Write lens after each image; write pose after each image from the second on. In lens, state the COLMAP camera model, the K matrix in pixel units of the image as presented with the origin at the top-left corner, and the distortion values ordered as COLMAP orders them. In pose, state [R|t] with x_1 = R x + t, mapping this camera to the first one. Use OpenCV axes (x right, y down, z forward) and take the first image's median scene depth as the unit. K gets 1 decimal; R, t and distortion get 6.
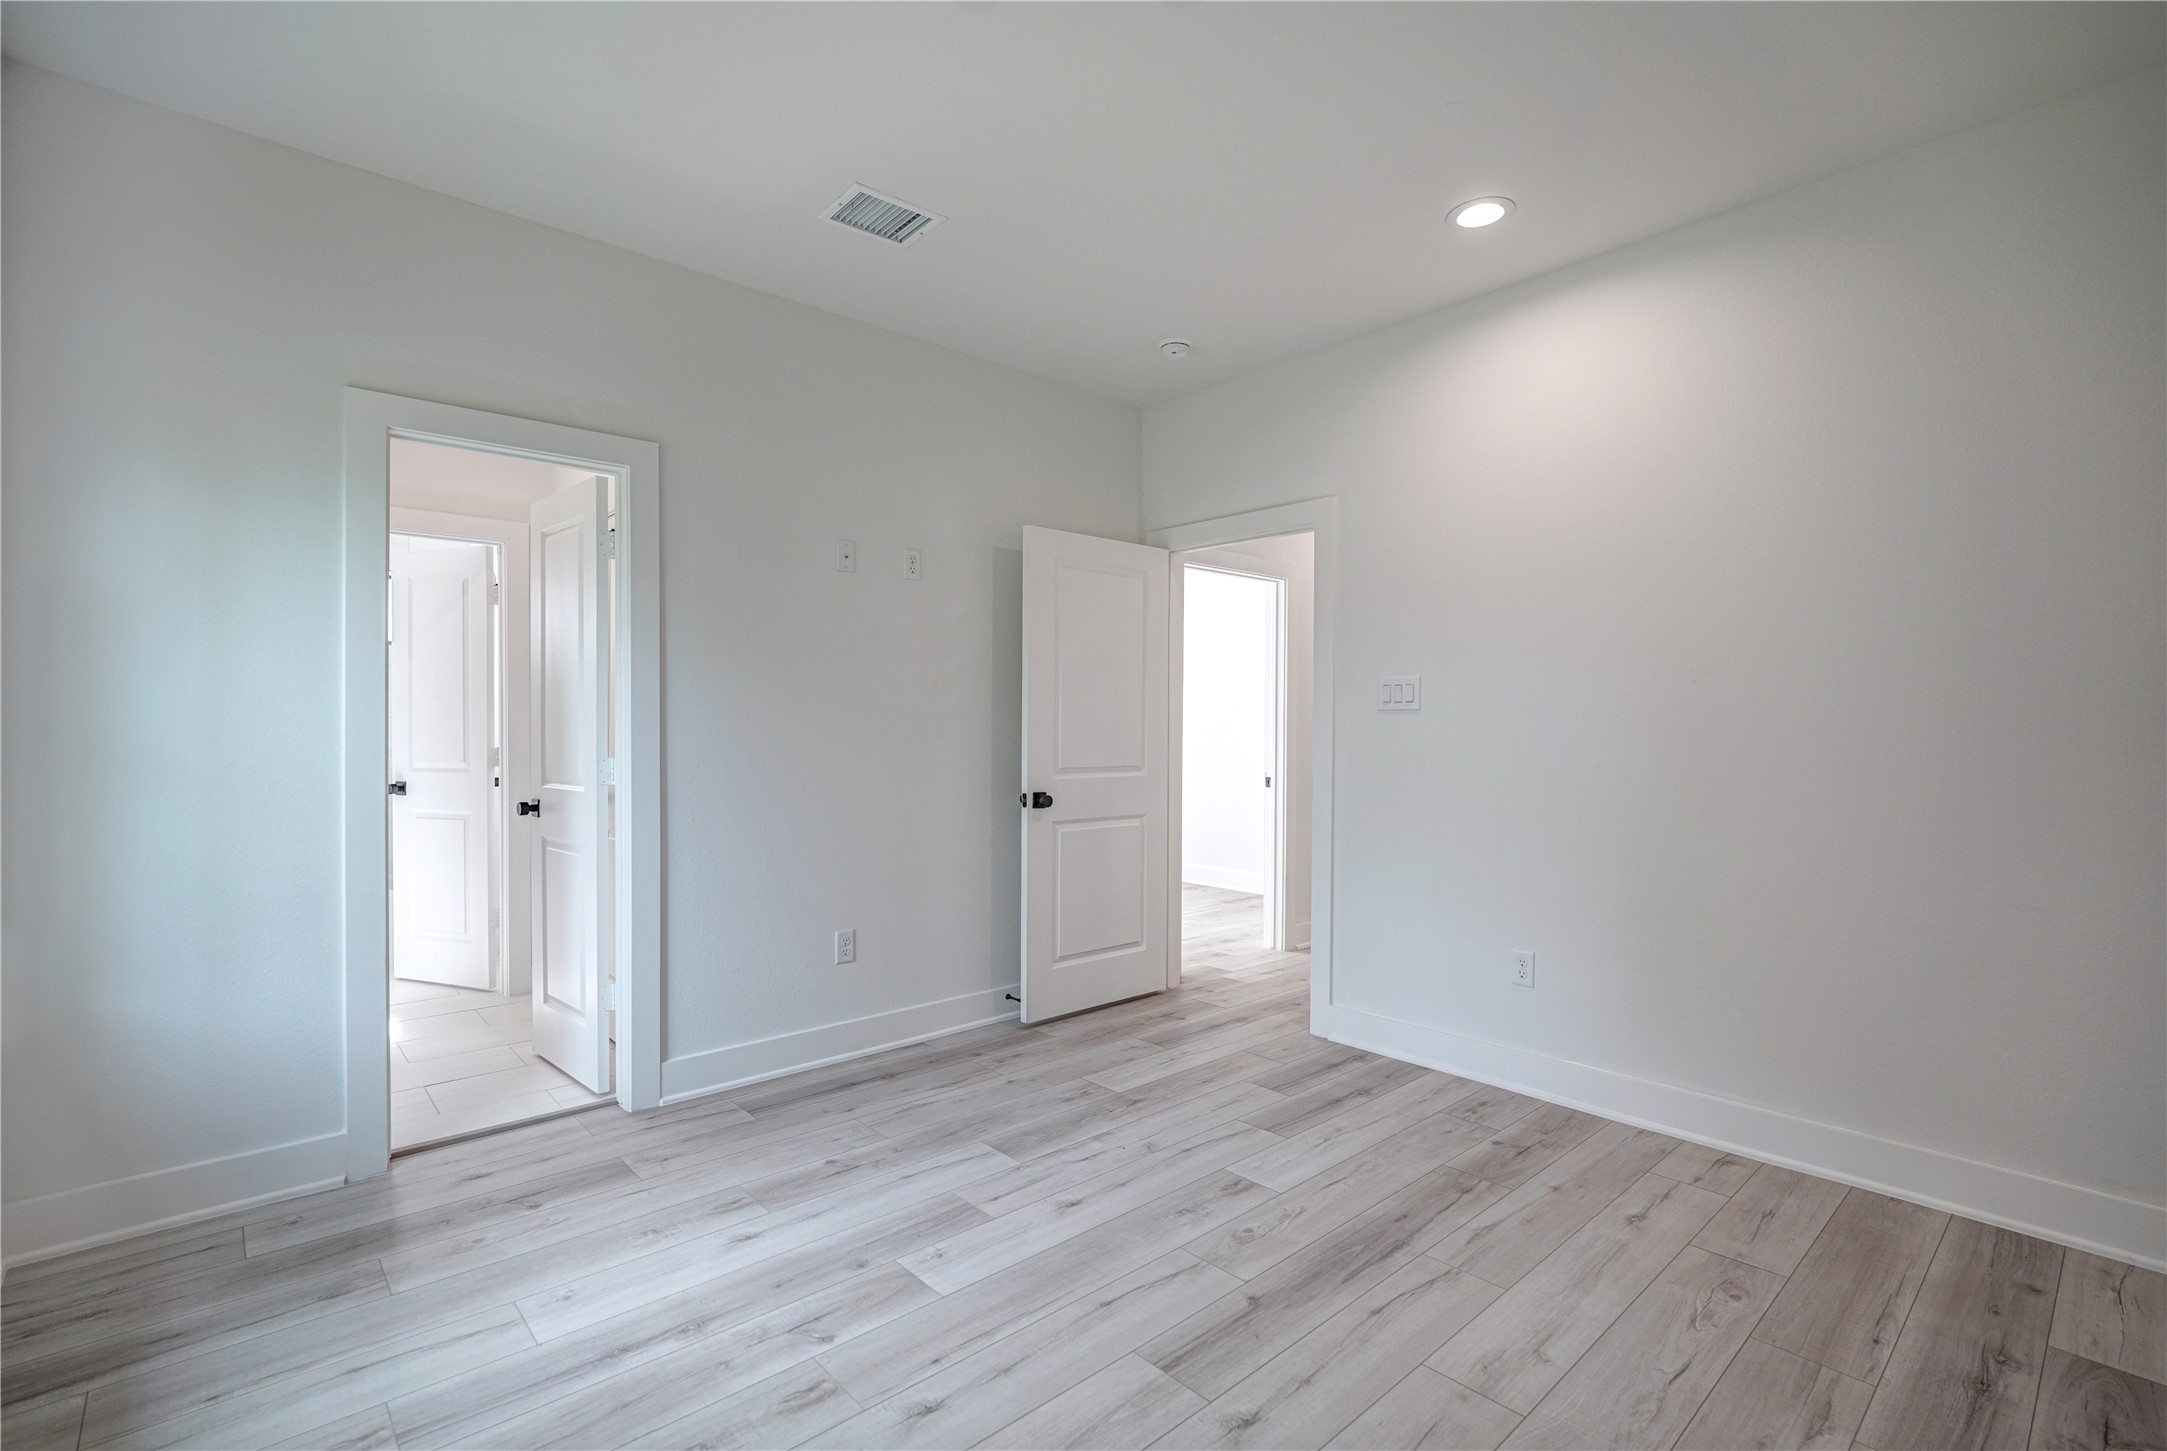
lens RADIAL K [[967.6, 0, 1080.0], [0, 967.6, 730.2], [0, 0, 1]] dist [-0.000144, -0.000116]
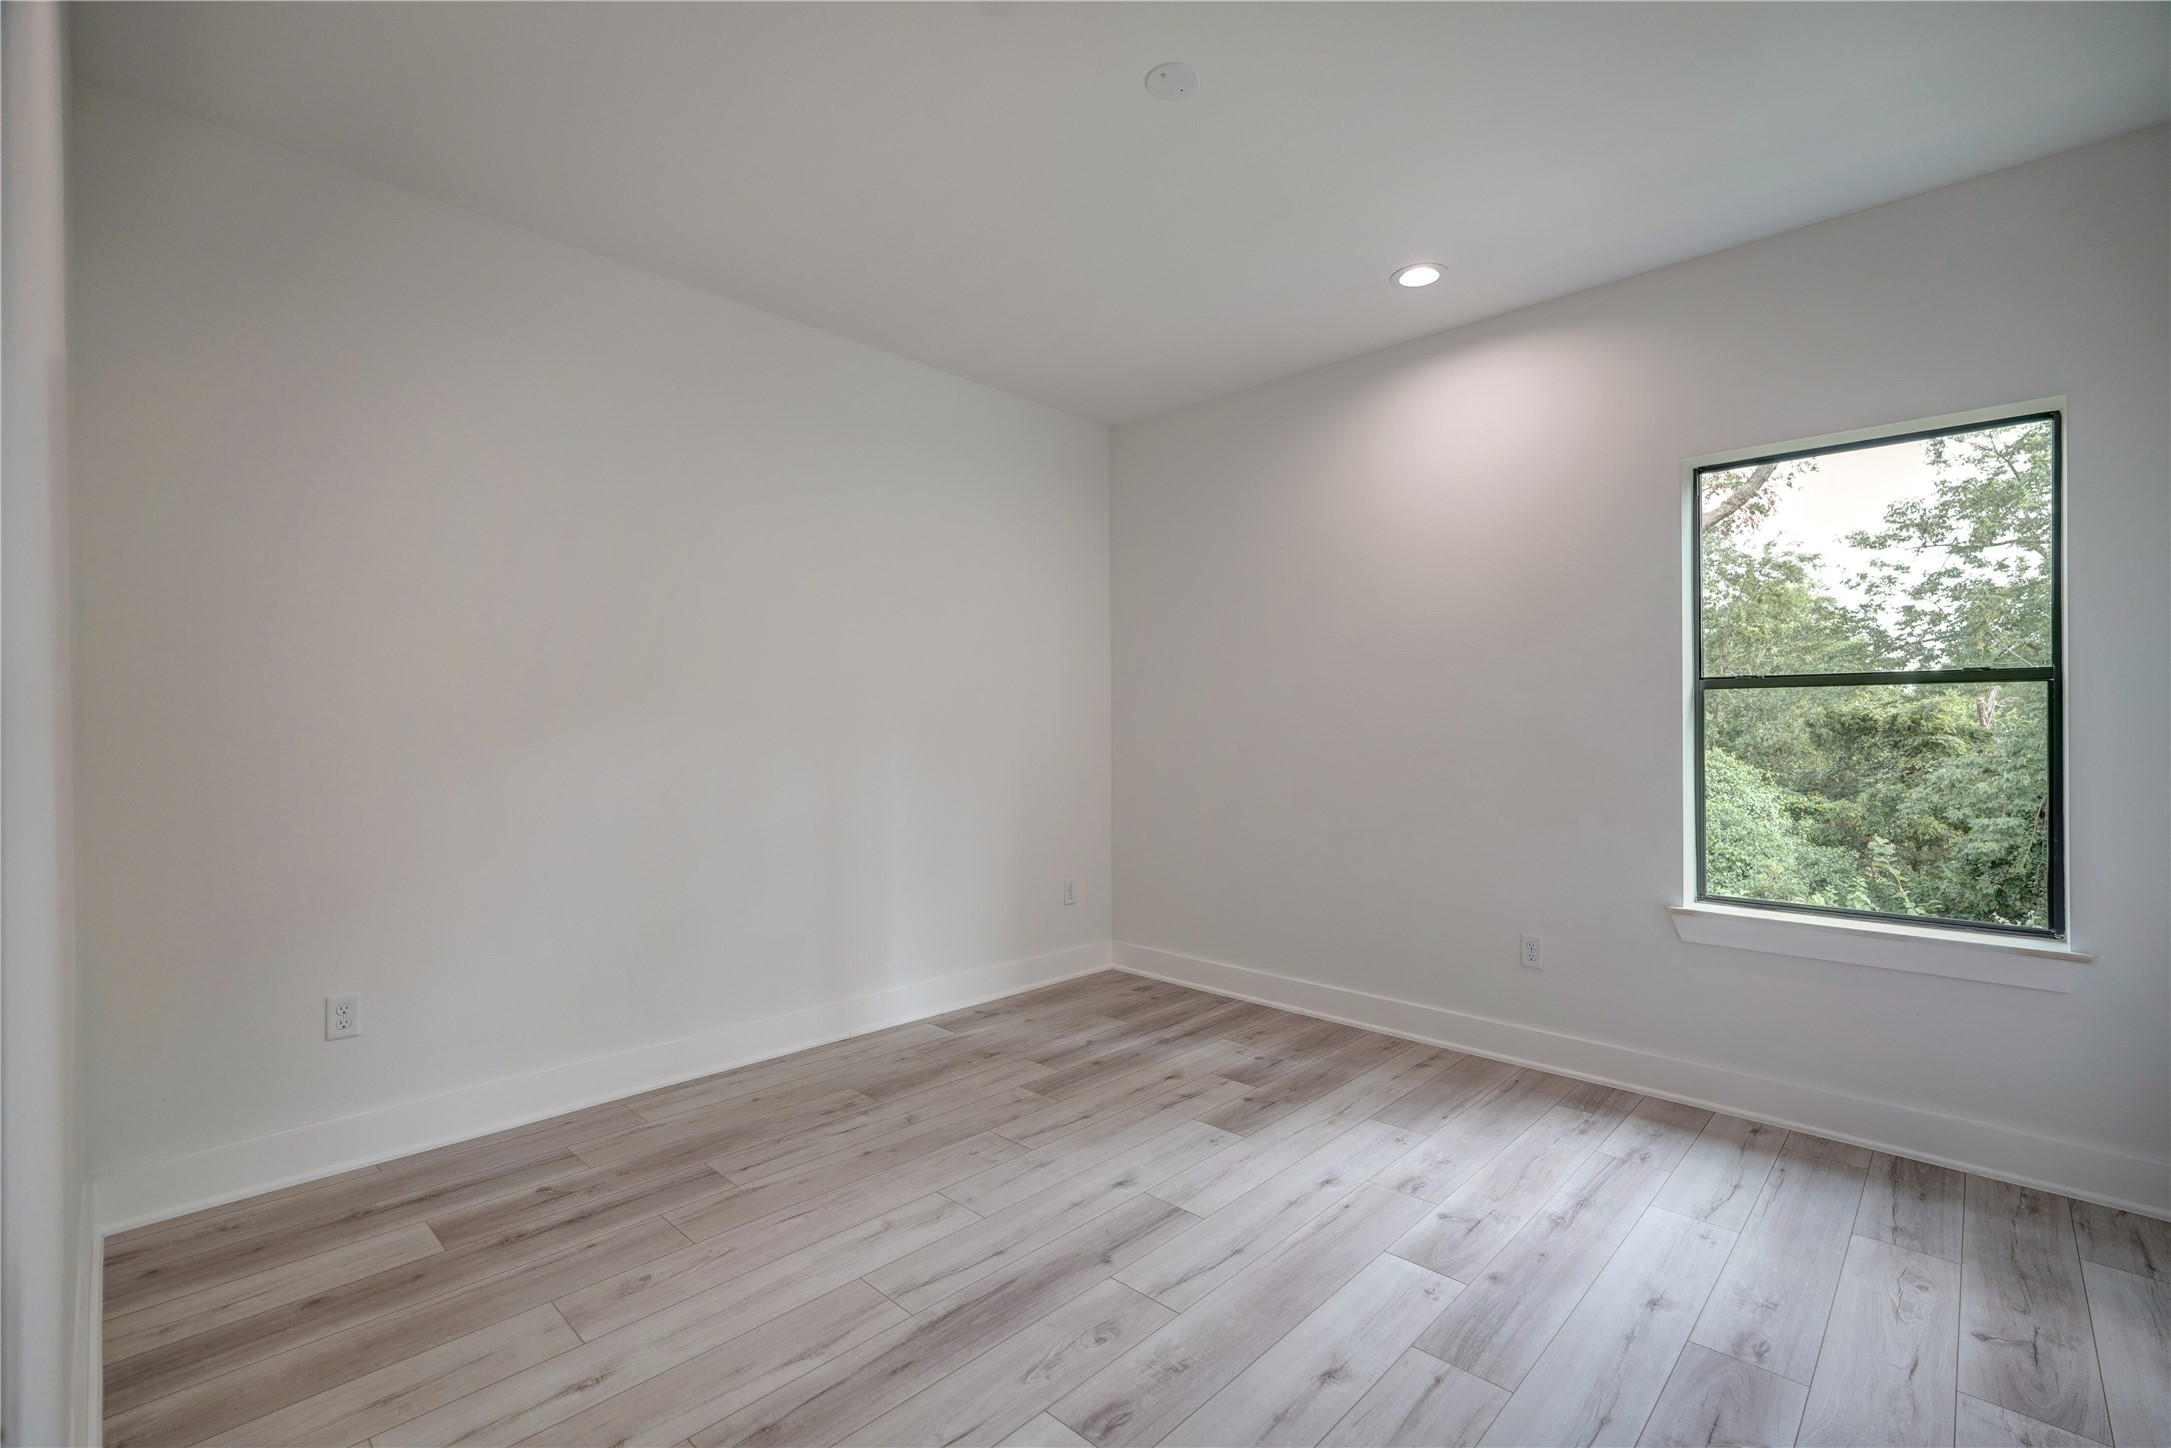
lens RADIAL K [[969.4, 0, 1088.1], [0, 969.4, 729.2], [0, 0, 1]] dist [-0.000144, -0.000116]
pose [[-0.996679, -0.005625, -0.081231, 0.278229], [-0.005476, 0.999983, -0.002050, -0.006245], [0.081241, -0.001598, -0.996693, 1.995247]]
